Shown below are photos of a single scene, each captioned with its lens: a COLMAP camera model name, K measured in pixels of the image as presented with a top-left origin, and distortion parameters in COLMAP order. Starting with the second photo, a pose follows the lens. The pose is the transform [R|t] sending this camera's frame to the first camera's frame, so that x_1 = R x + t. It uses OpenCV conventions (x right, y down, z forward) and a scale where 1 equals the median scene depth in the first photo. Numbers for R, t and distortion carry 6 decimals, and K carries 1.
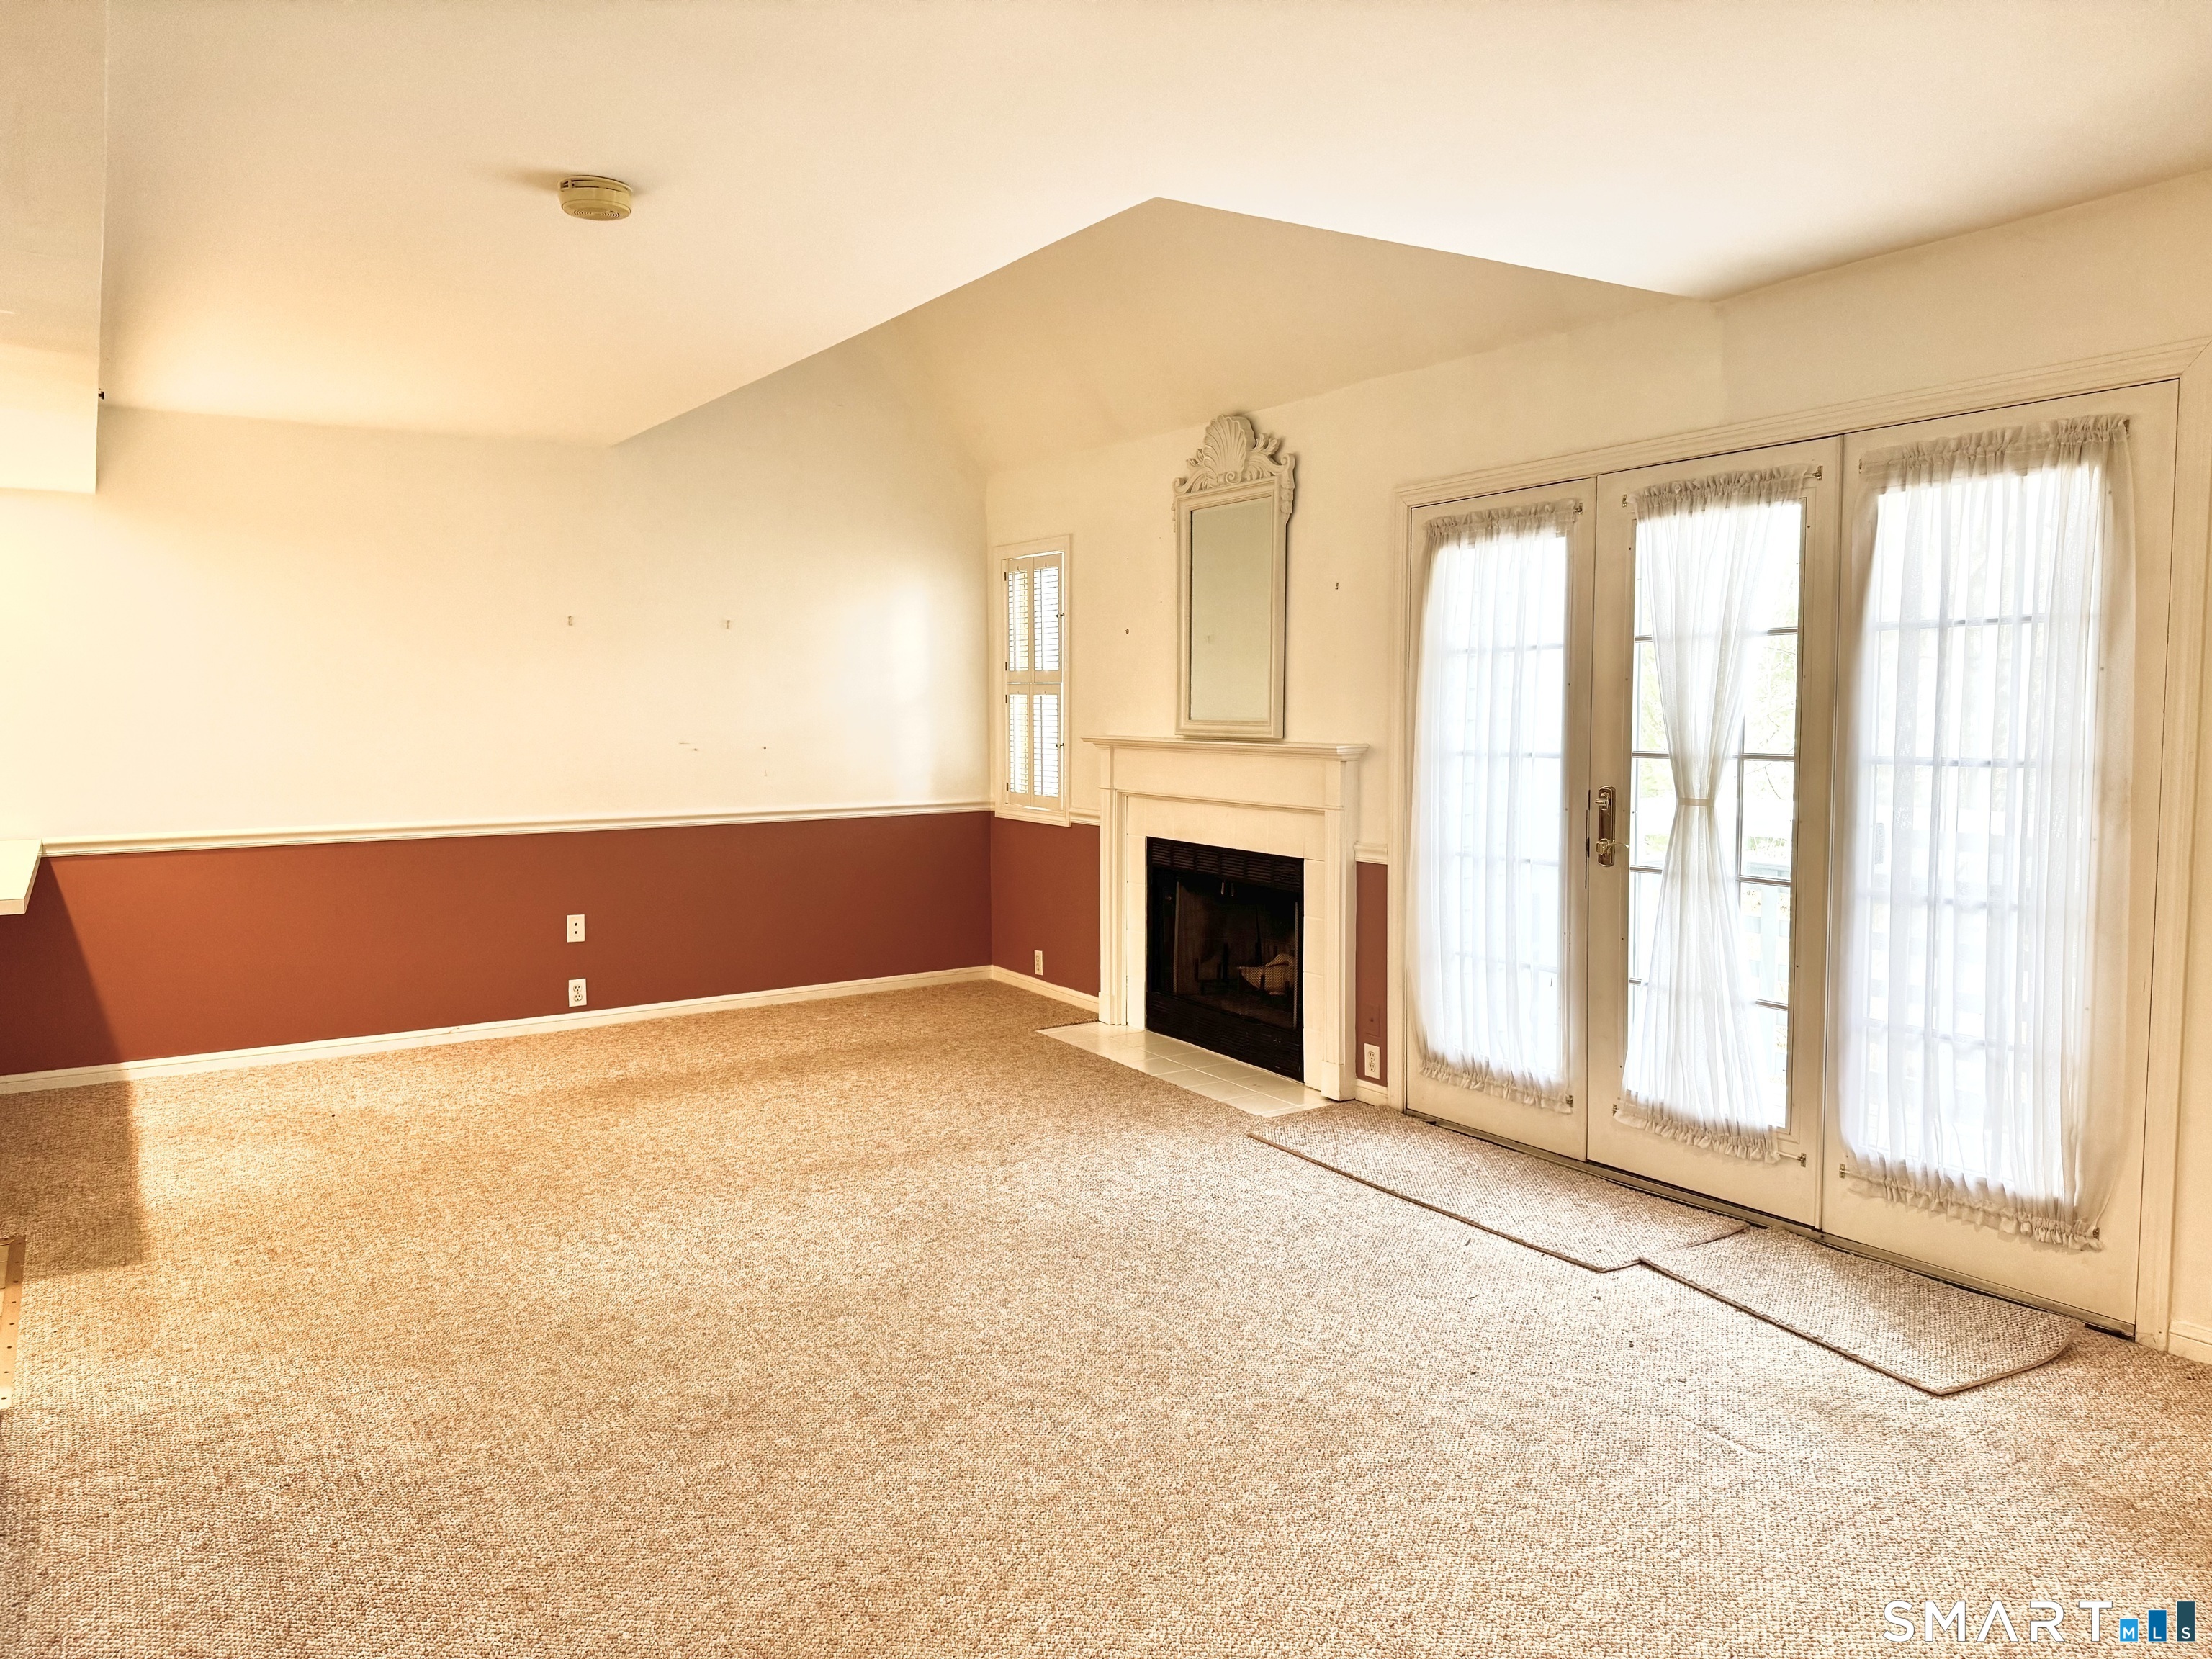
lens RADIAL K [[1551.2, 0, 1103.3], [0, 1551.2, 837.2], [0, 0, 1]] dist [0.123221, -0.167844]
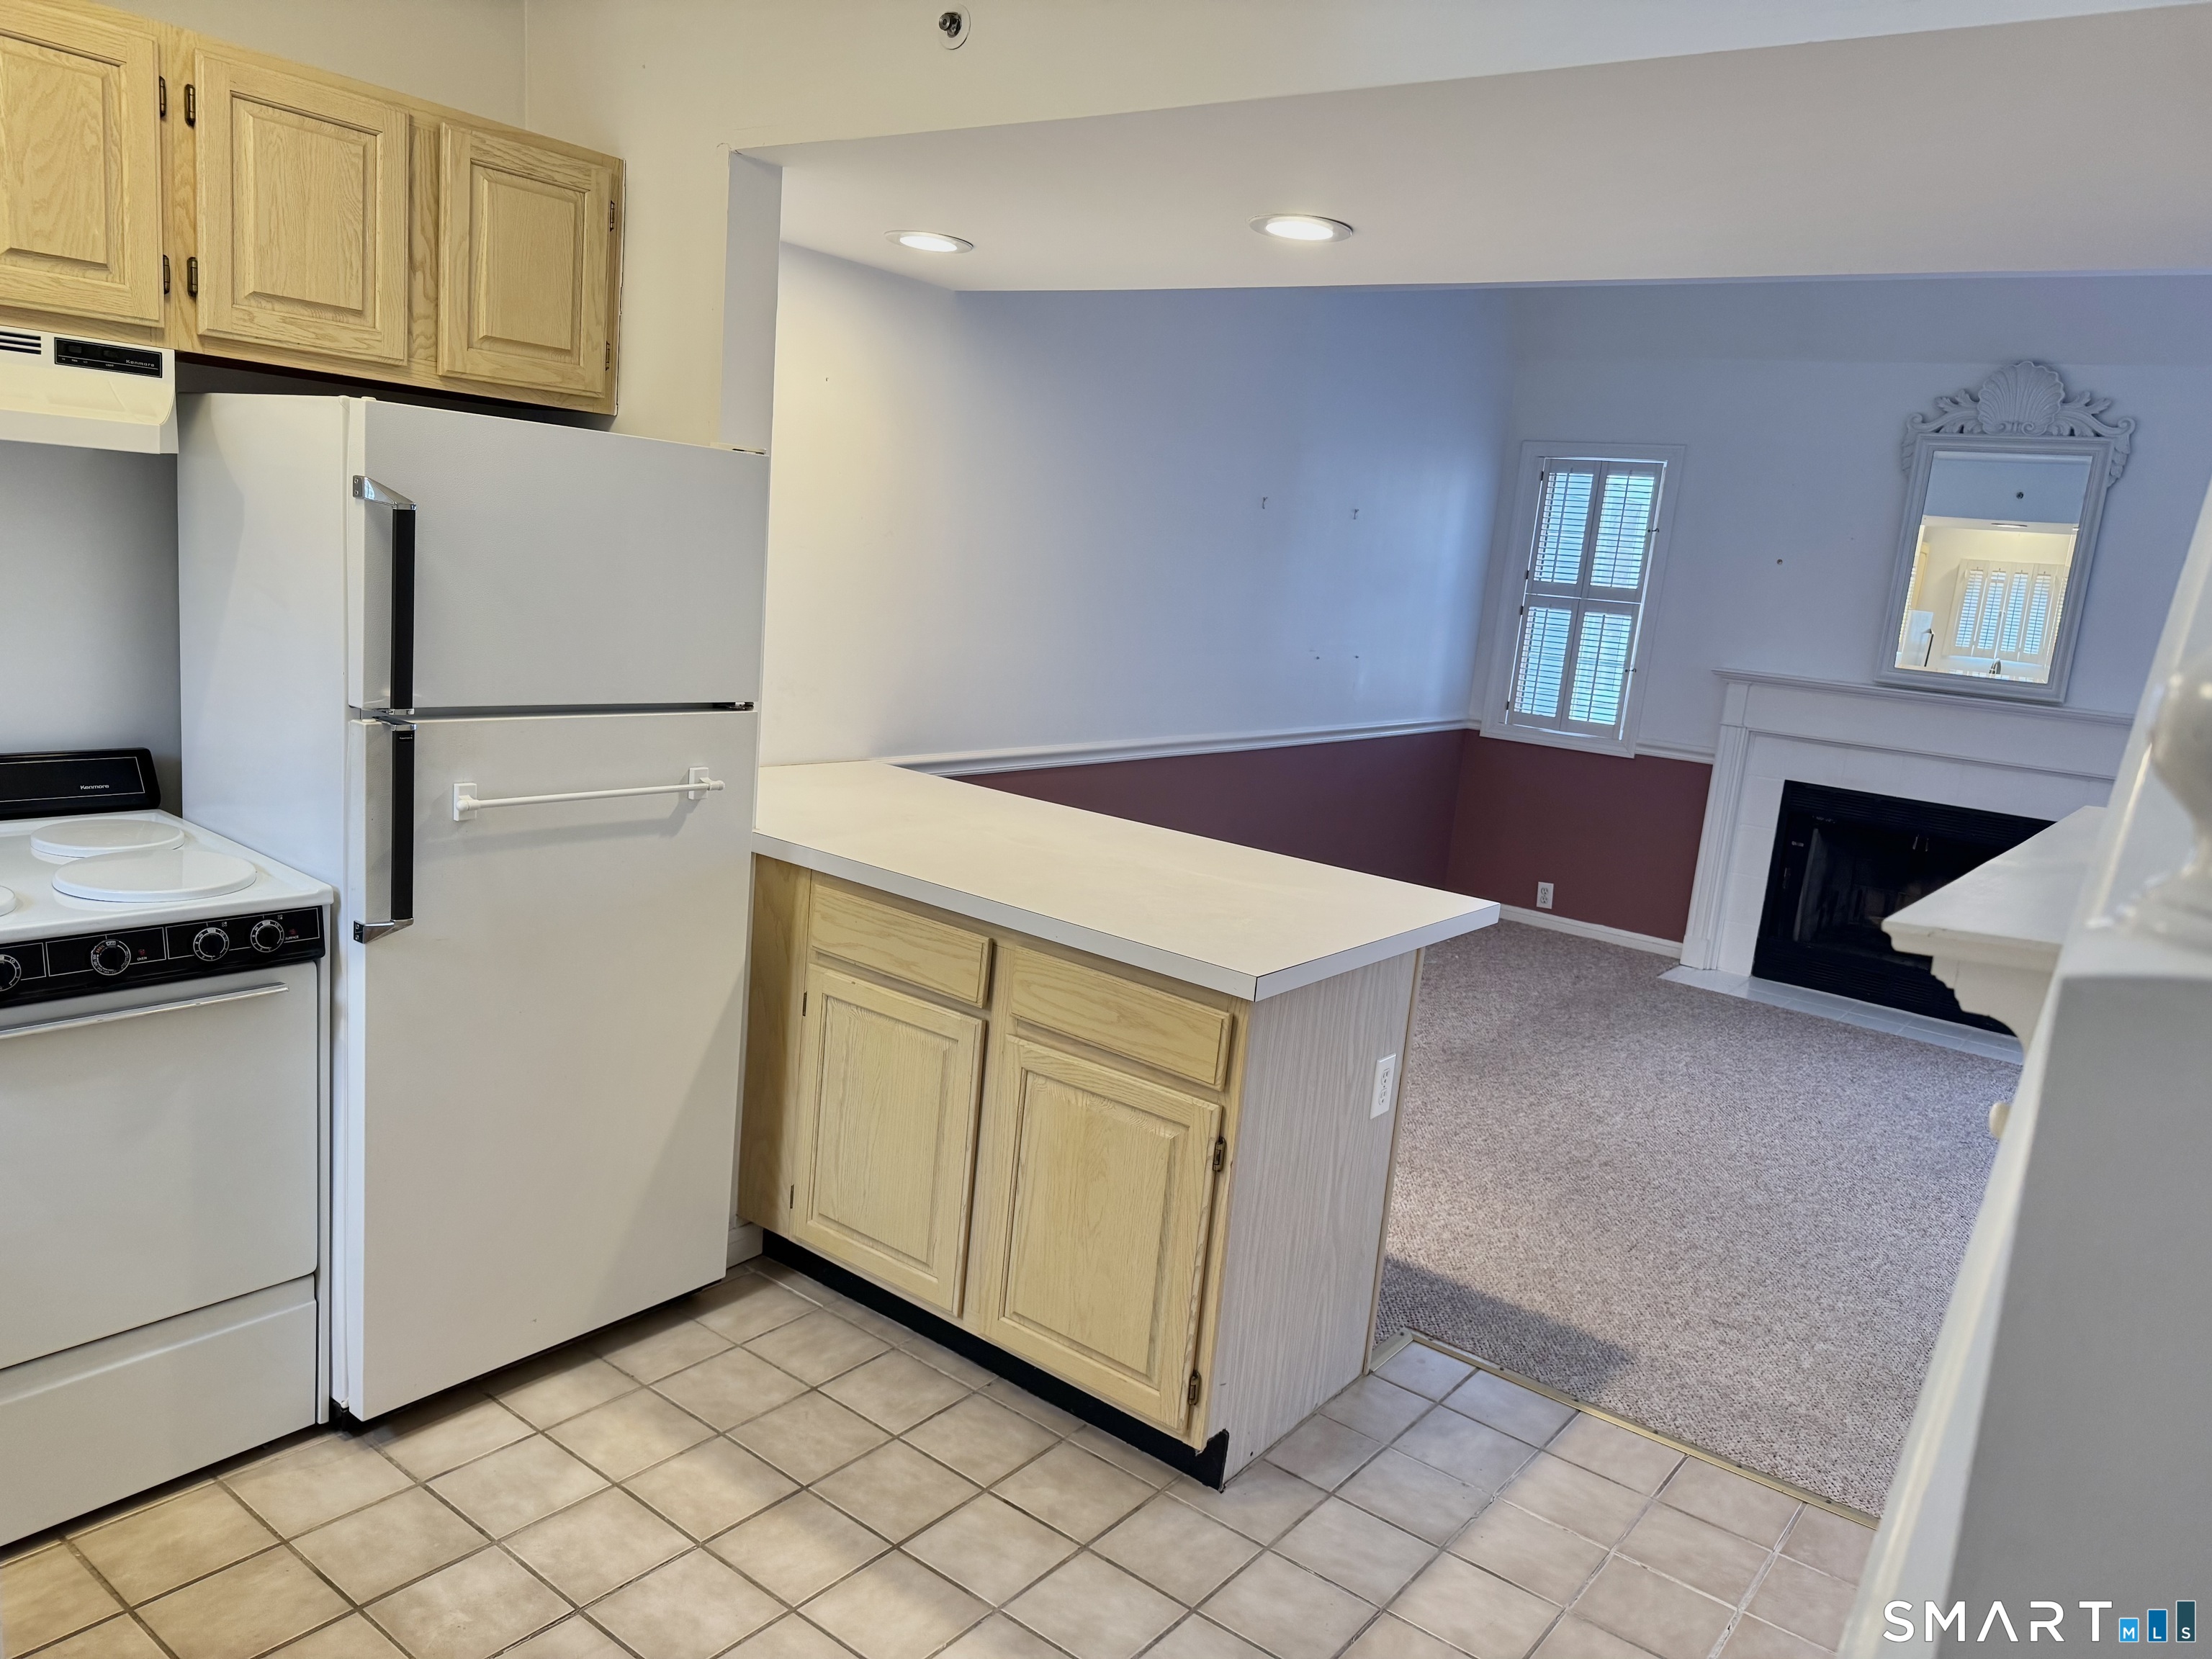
lens RADIAL K [[1551.2, 0, 1103.3], [0, 1551.2, 837.2], [0, 0, 1]] dist [0.123221, -0.167844]
pose [[0.931081, 0.024385, 0.363996, -0.927685], [-0.063246, 0.993444, 0.095228, -0.041164], [-0.359288, -0.111687, 0.926519, 0.308232]]
